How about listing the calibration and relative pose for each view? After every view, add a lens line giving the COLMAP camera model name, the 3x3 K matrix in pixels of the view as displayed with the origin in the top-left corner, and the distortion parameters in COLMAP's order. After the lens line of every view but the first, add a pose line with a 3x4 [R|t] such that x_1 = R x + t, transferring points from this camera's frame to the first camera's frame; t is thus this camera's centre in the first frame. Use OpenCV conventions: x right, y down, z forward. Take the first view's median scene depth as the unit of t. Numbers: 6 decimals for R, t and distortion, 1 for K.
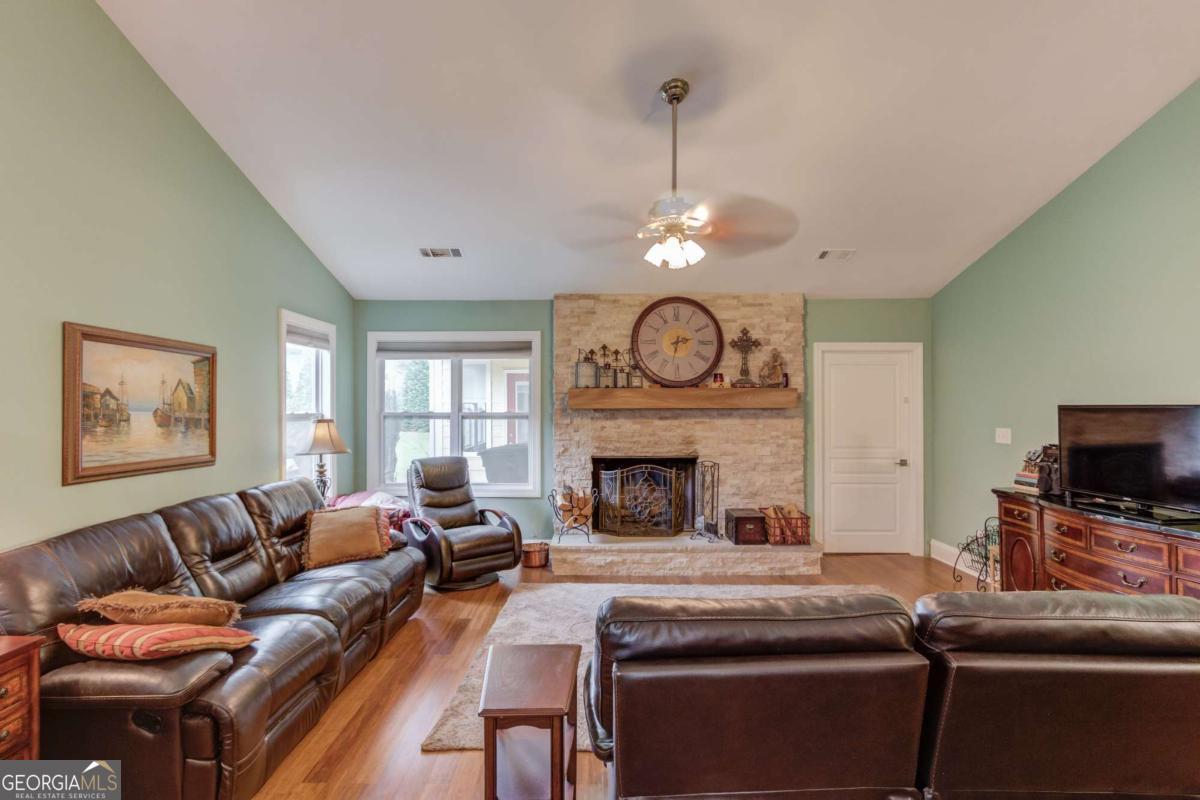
lens RADIAL K [[583.0, 0, 601.8], [0, 583.0, 404.8], [0, 0, 1]] dist [-0.014529, 0.009866]
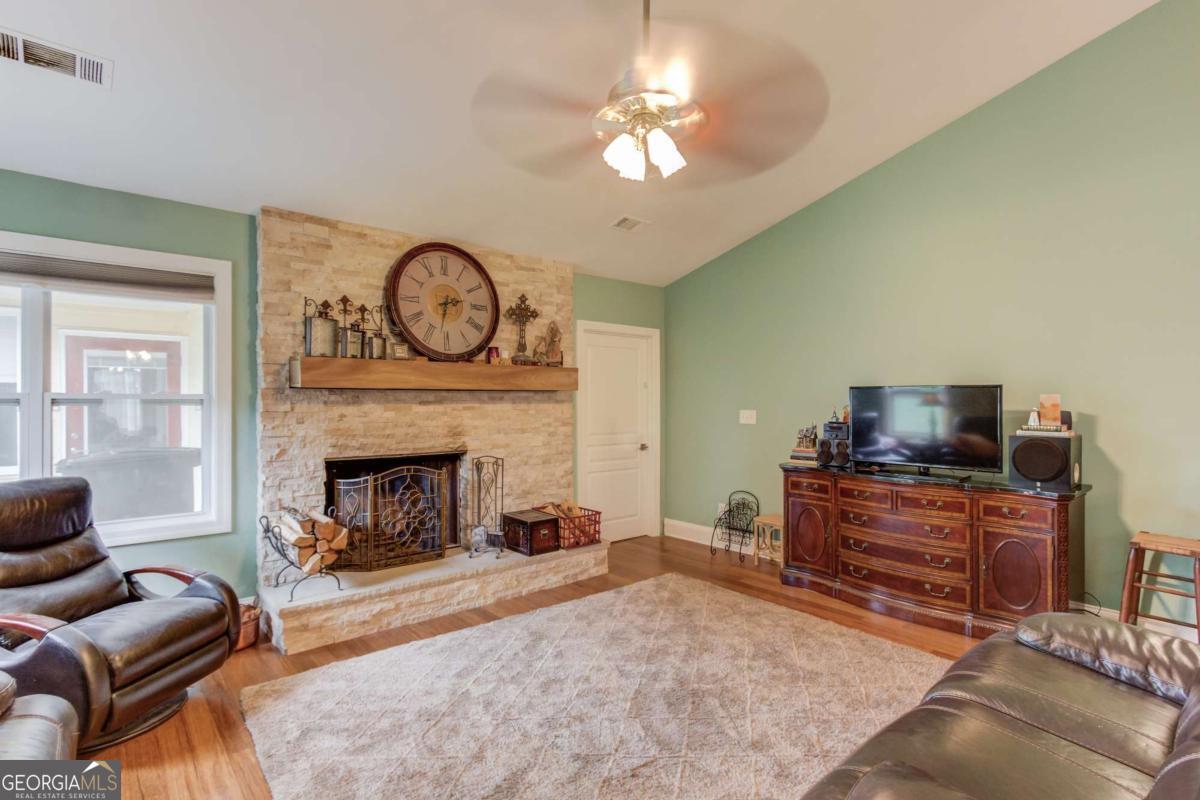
lens RADIAL K [[583.0, 0, 612.0], [0, 583.0, 397.5], [0, 0, 1]] dist [-0.014529, 0.009866]
pose [[0.766401, 0.003377, 0.642353, -0.194813], [-0.003887, 0.999992, -0.000620, 0.016067], [-0.642350, -0.002022, 0.766409, 0.277697]]
